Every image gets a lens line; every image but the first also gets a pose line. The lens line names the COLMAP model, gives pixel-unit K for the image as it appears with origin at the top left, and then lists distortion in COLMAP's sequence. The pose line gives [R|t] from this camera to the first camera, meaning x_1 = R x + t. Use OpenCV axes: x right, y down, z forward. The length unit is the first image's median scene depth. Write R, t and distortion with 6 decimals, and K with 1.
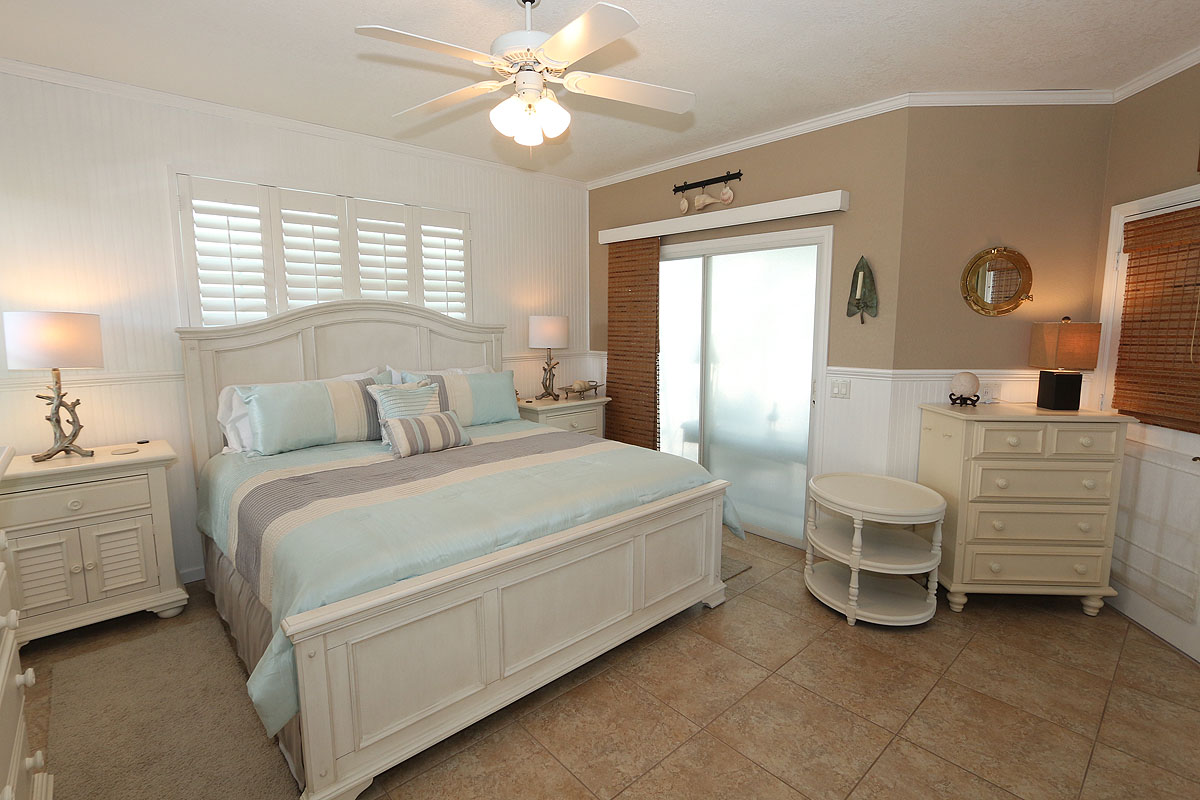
lens RADIAL K [[558.2, 0, 593.0], [0, 558.2, 396.6], [0, 0, 1]] dist [-0.009234, 0.000254]
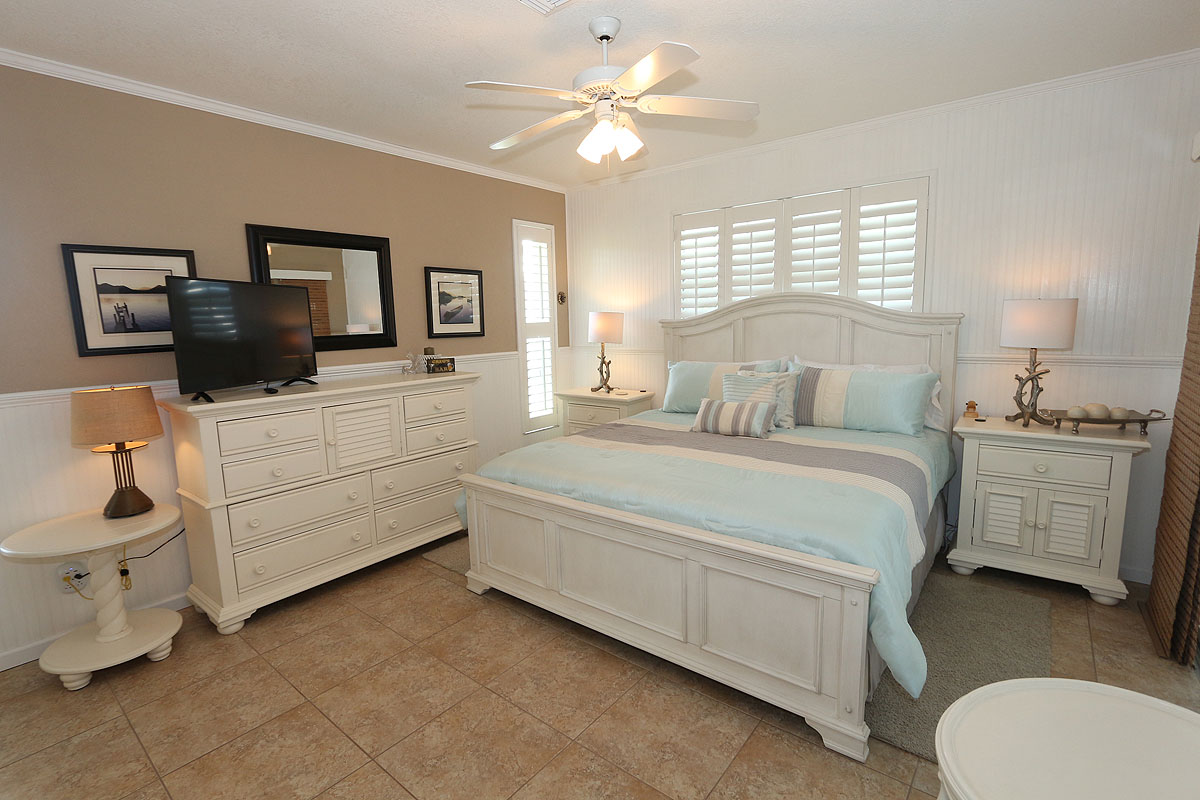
lens RADIAL K [[558.2, 0, 593.0], [0, 558.2, 396.6], [0, 0, 1]] dist [-0.009234, 0.000254]
pose [[0.164325, 0.134611, -0.977178, 0.666588], [-0.108357, 0.987113, 0.117758, -0.068387], [0.980437, 0.086533, 0.176793, 0.507471]]
